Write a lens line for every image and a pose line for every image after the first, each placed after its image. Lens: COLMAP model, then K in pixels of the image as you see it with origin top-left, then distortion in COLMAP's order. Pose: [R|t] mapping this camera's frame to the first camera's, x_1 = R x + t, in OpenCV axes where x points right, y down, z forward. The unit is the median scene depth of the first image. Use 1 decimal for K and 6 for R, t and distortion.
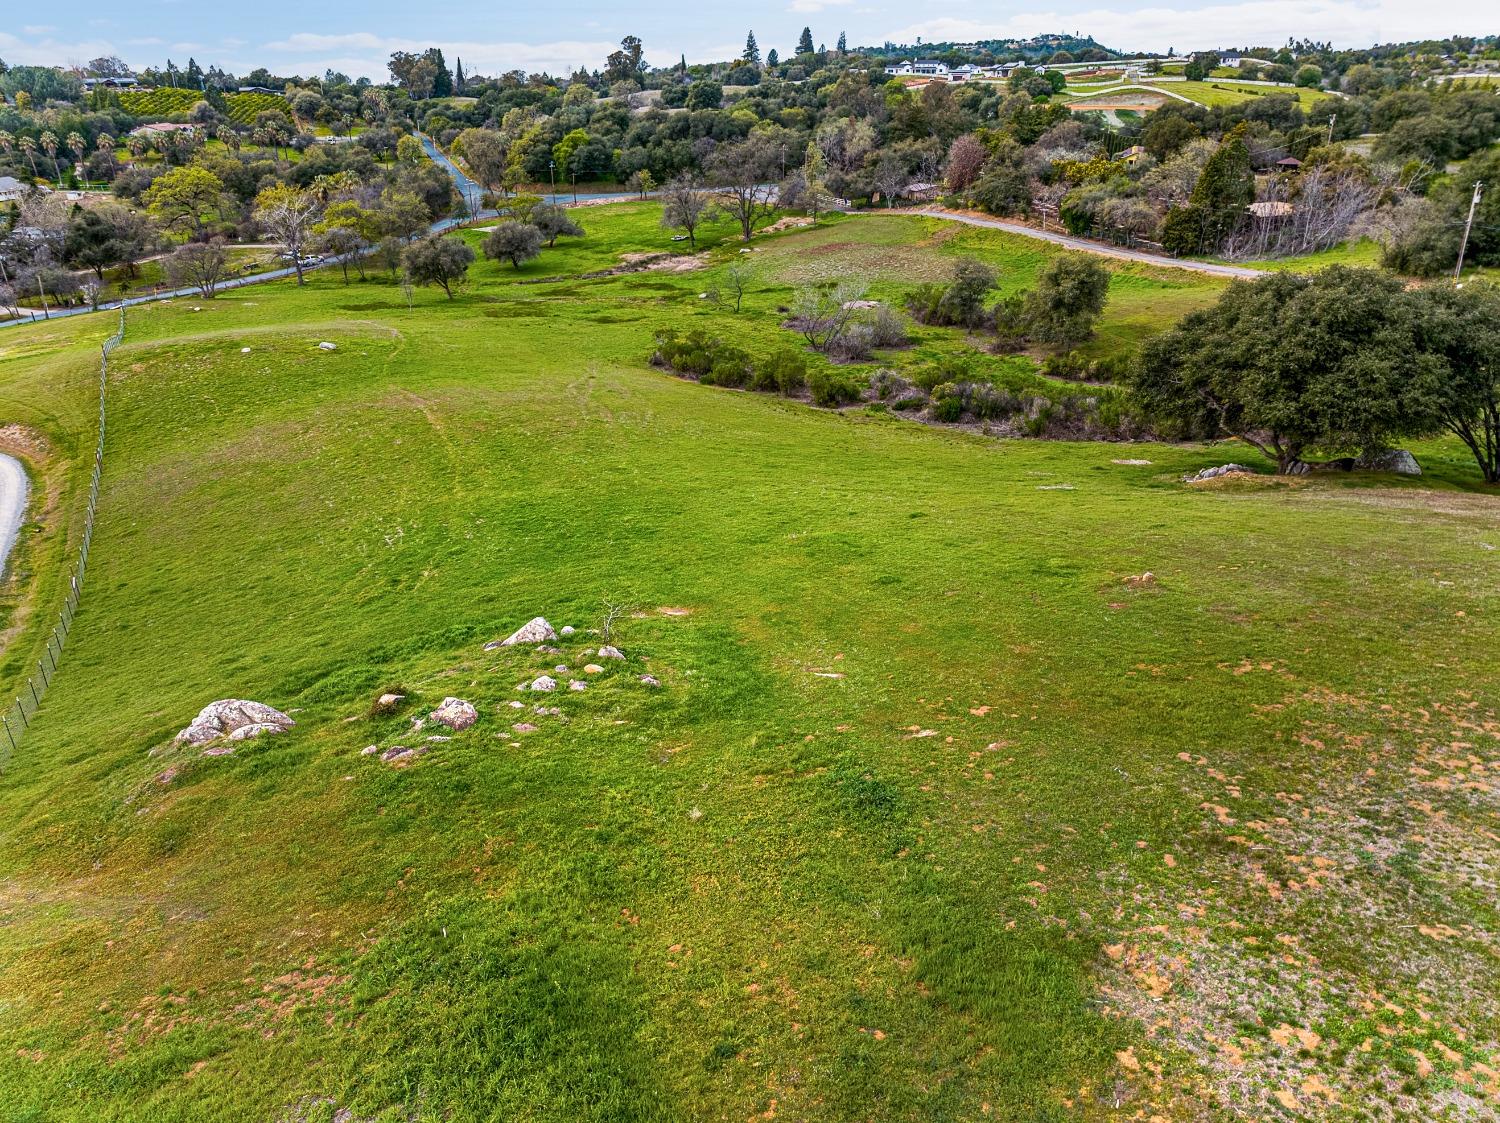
lens RADIAL K [[1052.6, 0, 751.1], [0, 1052.6, 567.5], [0, 0, 1]] dist [-0.047659, 0.018417]
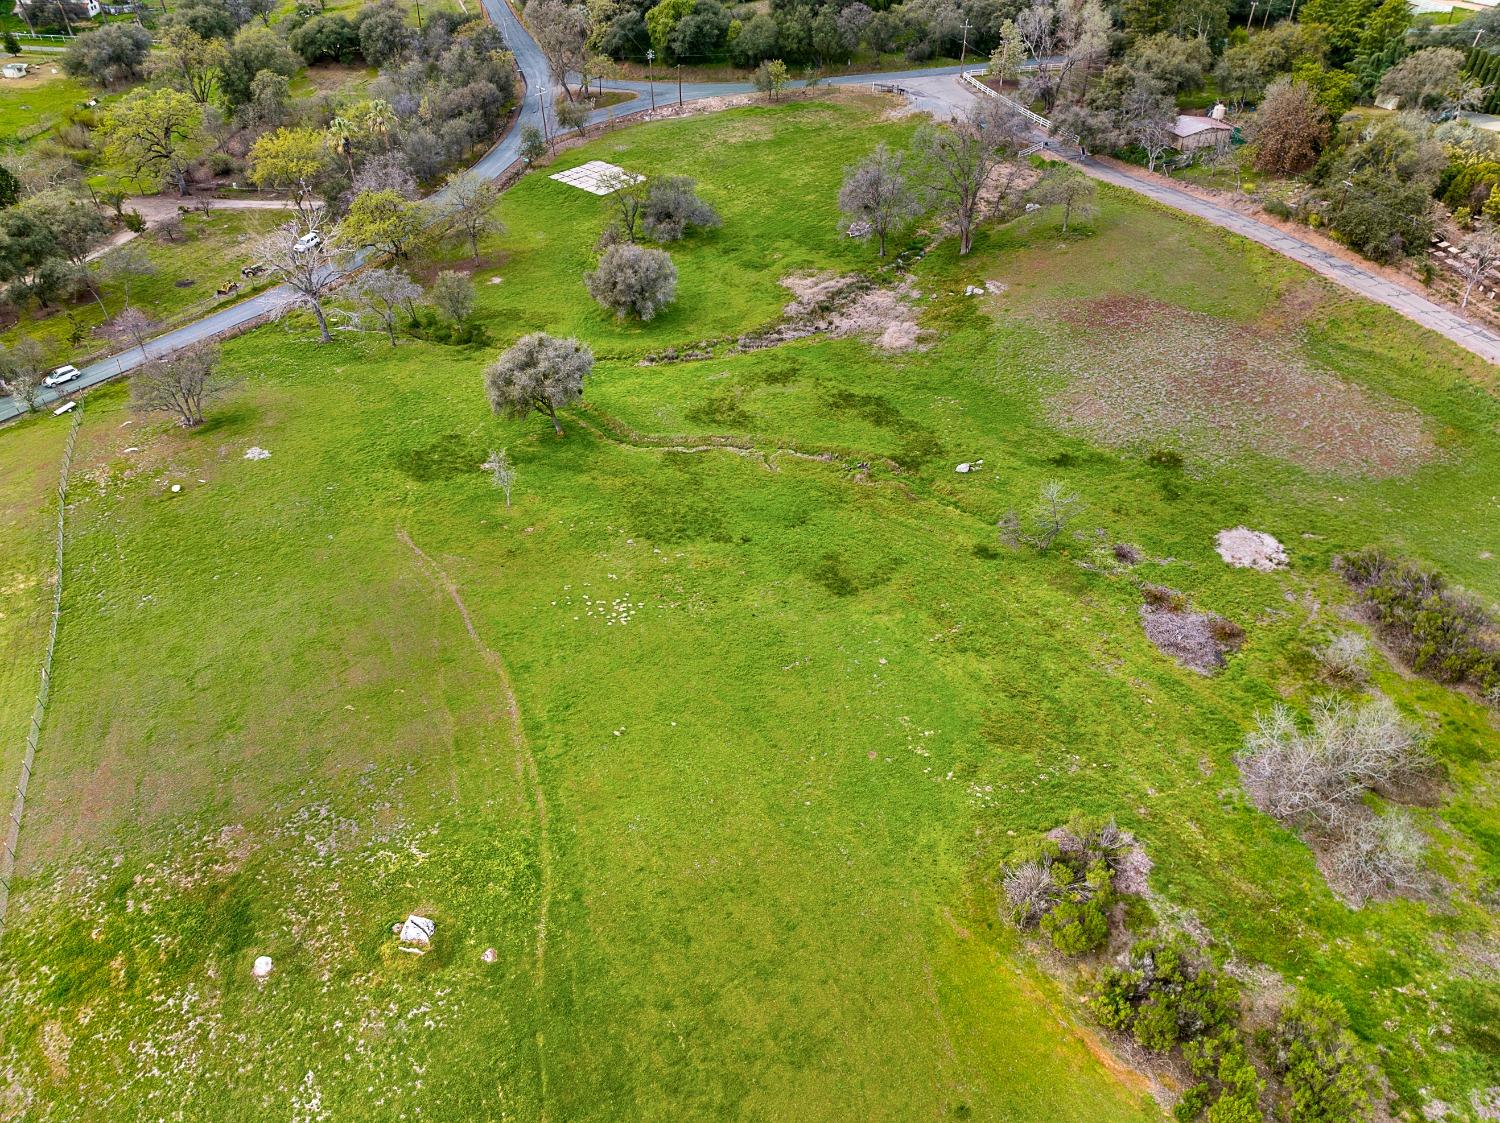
lens RADIAL K [[1052.6, 0, 751.8], [0, 1052.6, 576.5], [0, 0, 1]] dist [-0.047659, 0.018417]
pose [[0.999325, 0.023025, -0.028615, -0.095928], [-0.015767, 0.972593, 0.231979, -0.211695], [0.033172, -0.231371, 0.972300, 0.226563]]
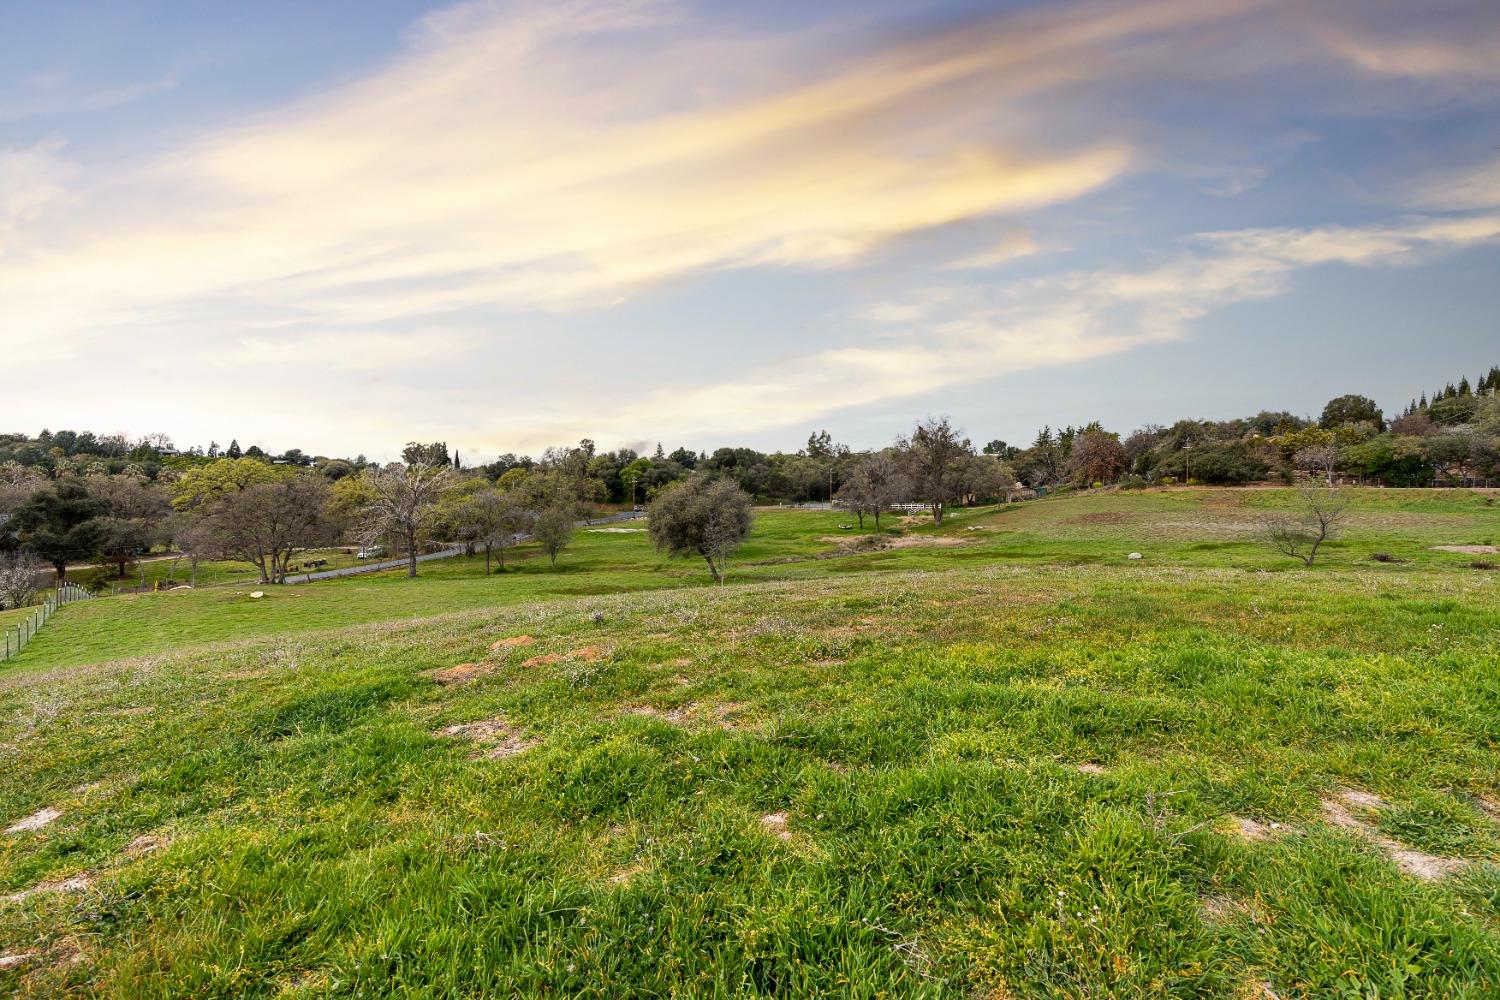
lens RADIAL K [[669.2, 0, 753.3], [0, 669.2, 497.0], [0, 0, 1]] dist [-0.004852, 0.001040]
pose [[0.975658, -0.000443, 0.219295, -0.231303], [0.092405, 0.907718, -0.409280, -0.088308], [-0.198877, 0.419582, 0.885663, 0.406552]]
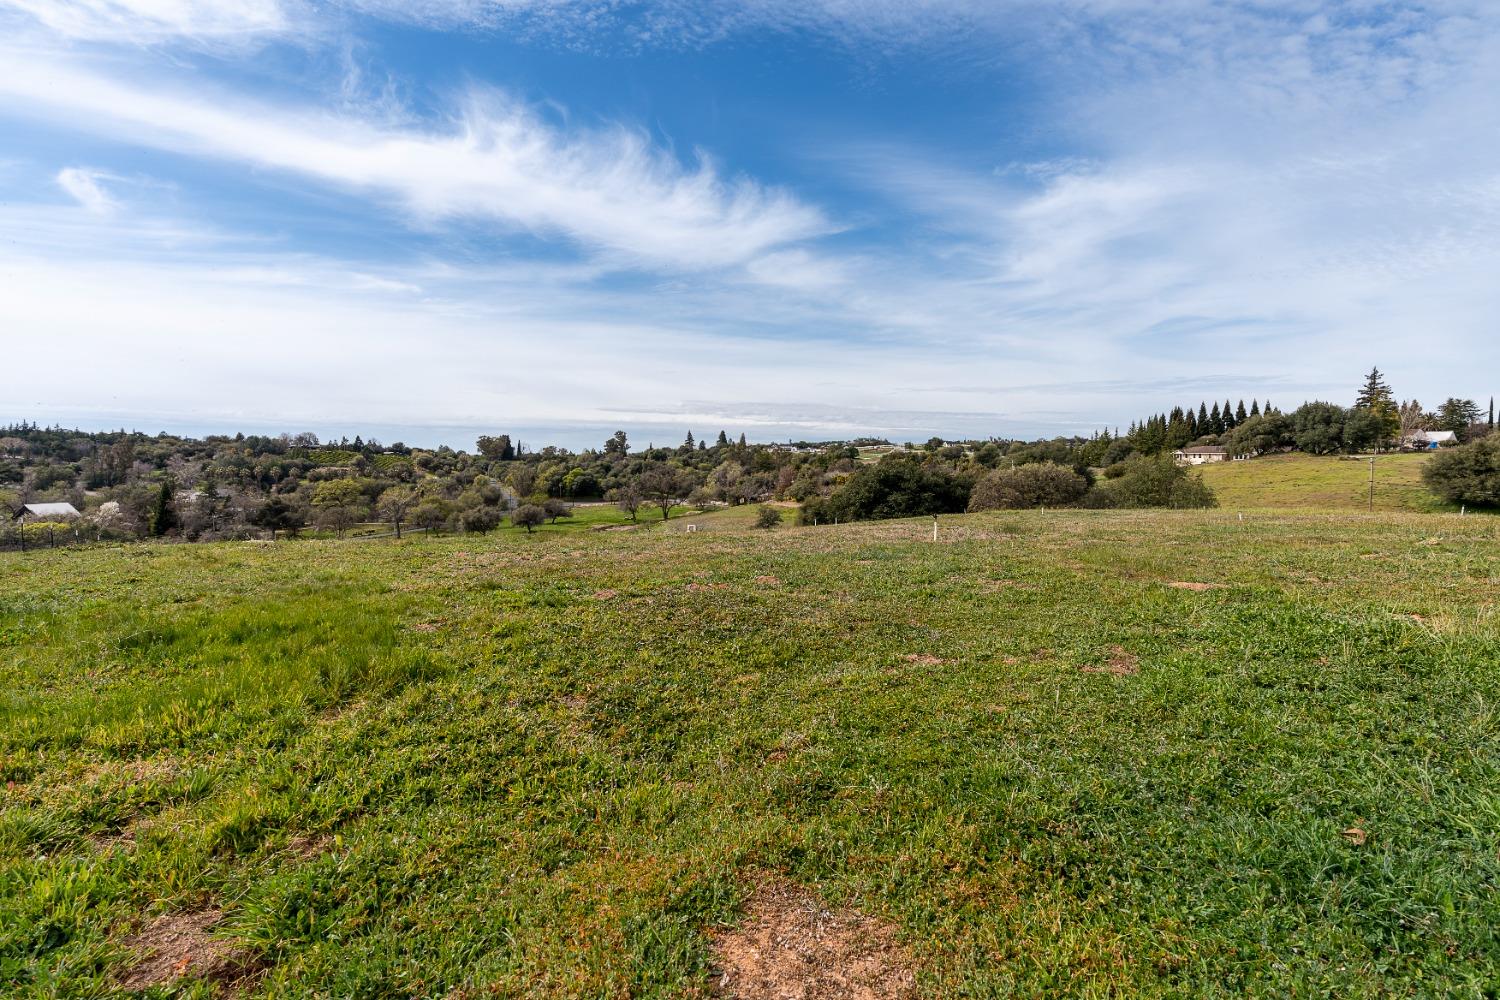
lens RADIAL K [[669.2, 0, 742.6], [0, 669.2, 489.4], [0, 0, 1]] dist [-0.004852, 0.001040]
pose [[0.997705, 0.006232, 0.067430, 0.040351], [0.020497, 0.921254, -0.388420, 0.067072], [-0.064541, 0.388911, 0.919012, -0.051931]]
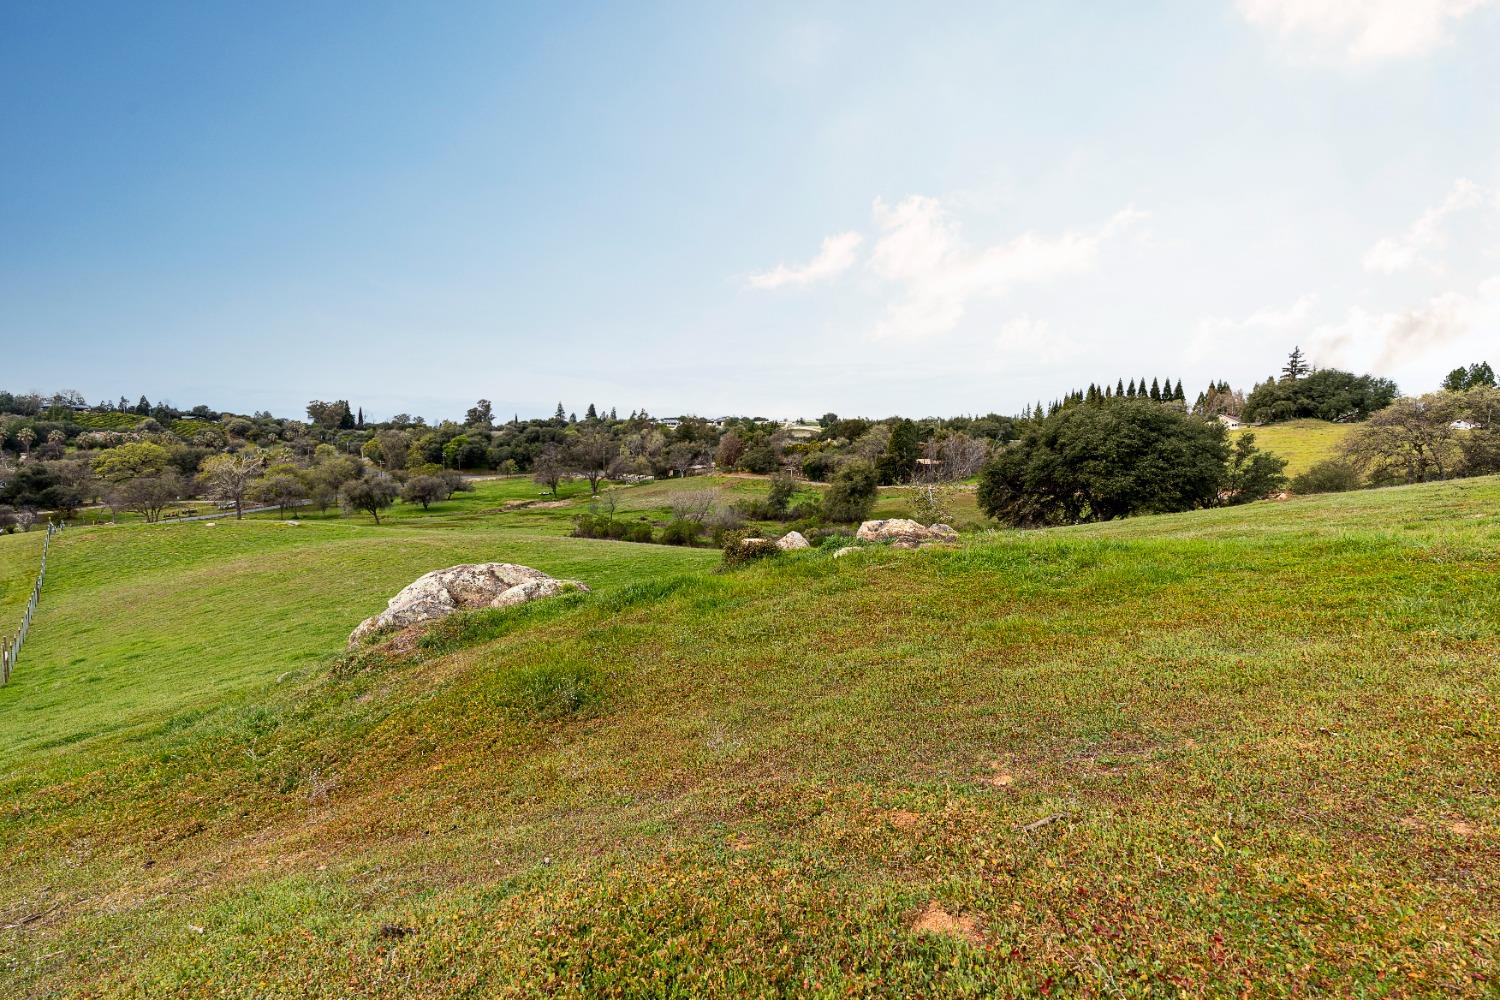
lens RADIAL K [[669.2, 0, 747.0], [0, 669.2, 495.5], [0, 0, 1]] dist [-0.004852, 0.001040]
pose [[0.958486, -0.000619, 0.285139, -0.053723], [0.101002, 0.935897, -0.337484, 0.027079], [-0.266652, 0.352274, 0.897106, 0.072821]]
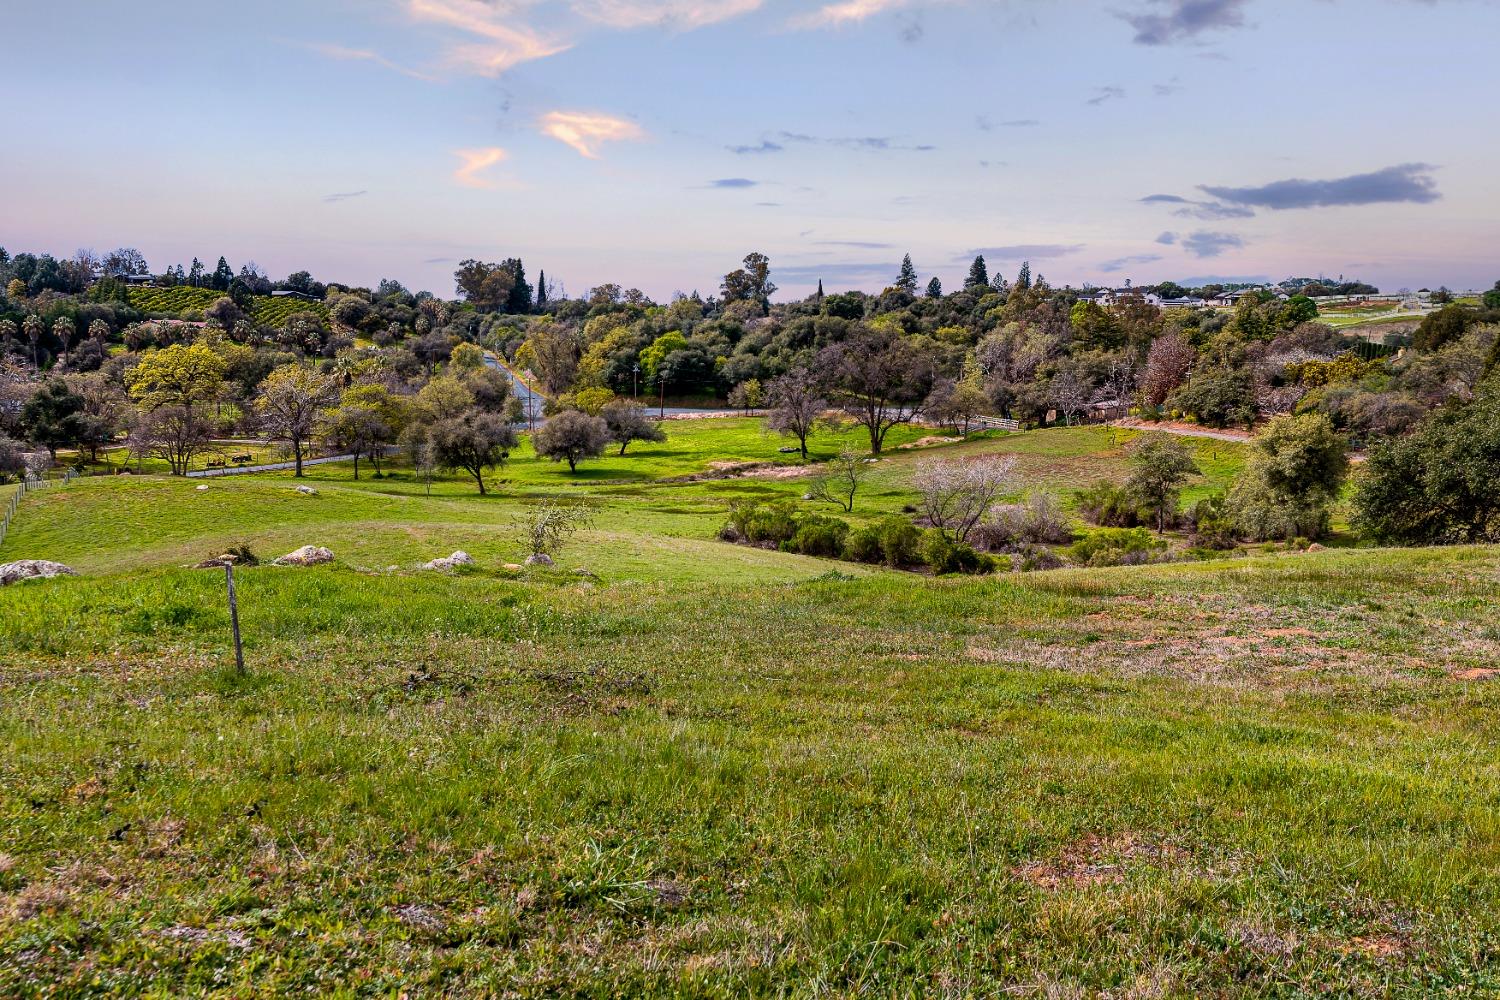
lens RADIAL K [[1451.0, 0, 751.9], [0, 1451.0, 500.1], [0, 0, 1]] dist [-0.002693, 0.000000]
pose [[0.993687, 0.041477, -0.104243, 0.014606], [-0.072150, 0.947780, -0.310655, 0.043707], [0.085914, 0.316215, 0.944789, 0.005754]]
